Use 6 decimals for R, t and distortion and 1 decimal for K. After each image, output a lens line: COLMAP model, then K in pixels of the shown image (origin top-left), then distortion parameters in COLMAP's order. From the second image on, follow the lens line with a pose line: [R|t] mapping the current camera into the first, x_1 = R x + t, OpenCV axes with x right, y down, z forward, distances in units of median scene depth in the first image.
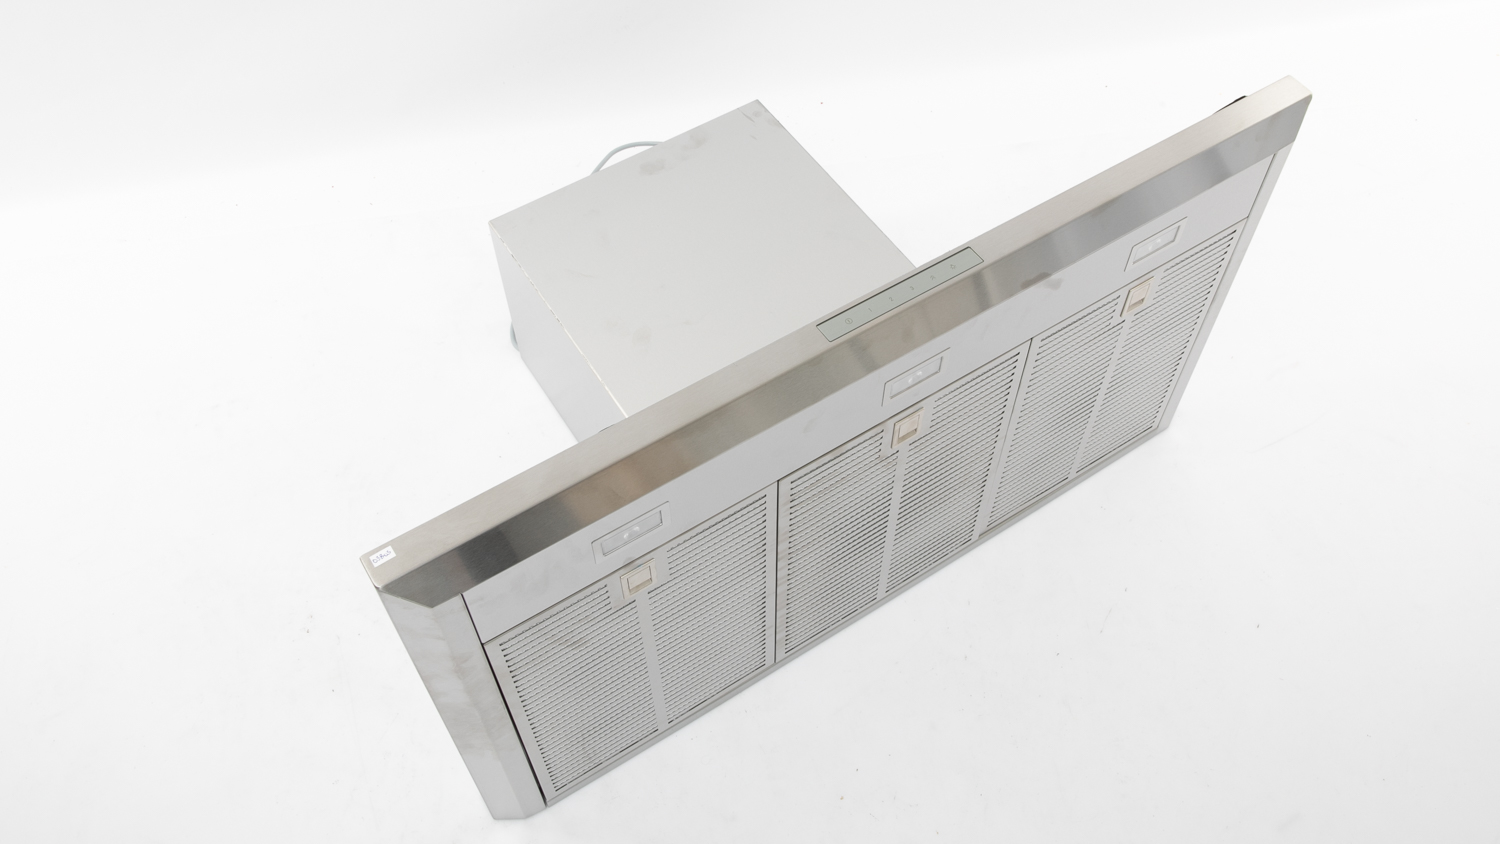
lens RADIAL K [[1295.0, 0, 750.0], [0, 1295.0, 422.0], [0, 0, 1]] dist [-0.002197, 0.000586]
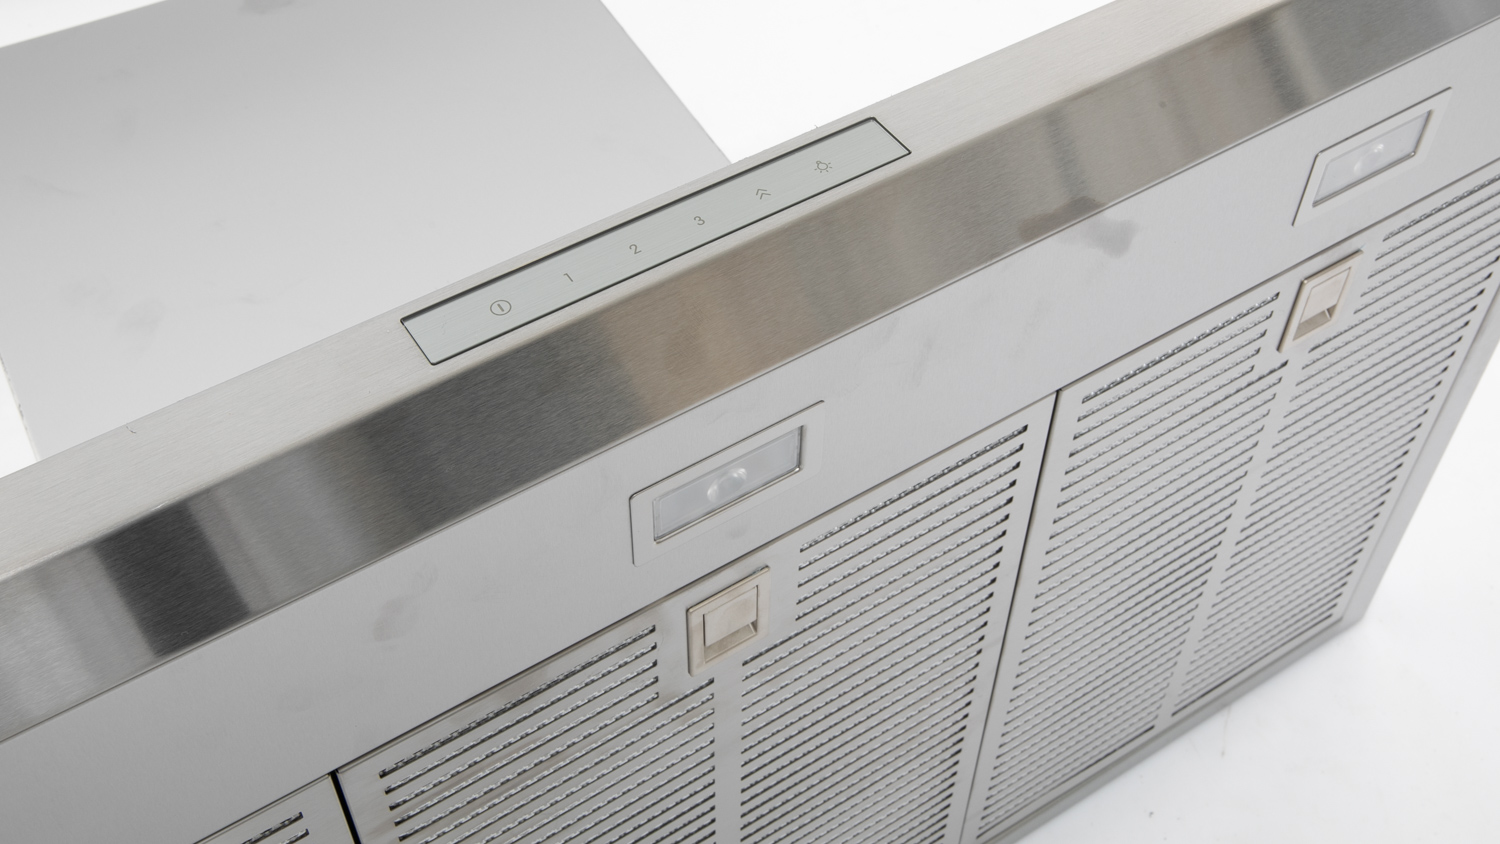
lens RADIAL K [[1698.4, 0, 712.2], [0, 1698.4, 424.1], [0, 0, 1]] dist [0.029172, -0.027805]
pose [[0.999937, 0.008137, -0.007675, 0.116575], [-0.008843, 0.995242, -0.097028, -0.004204], [0.006849, 0.097089, 0.995252, 0.486879]]
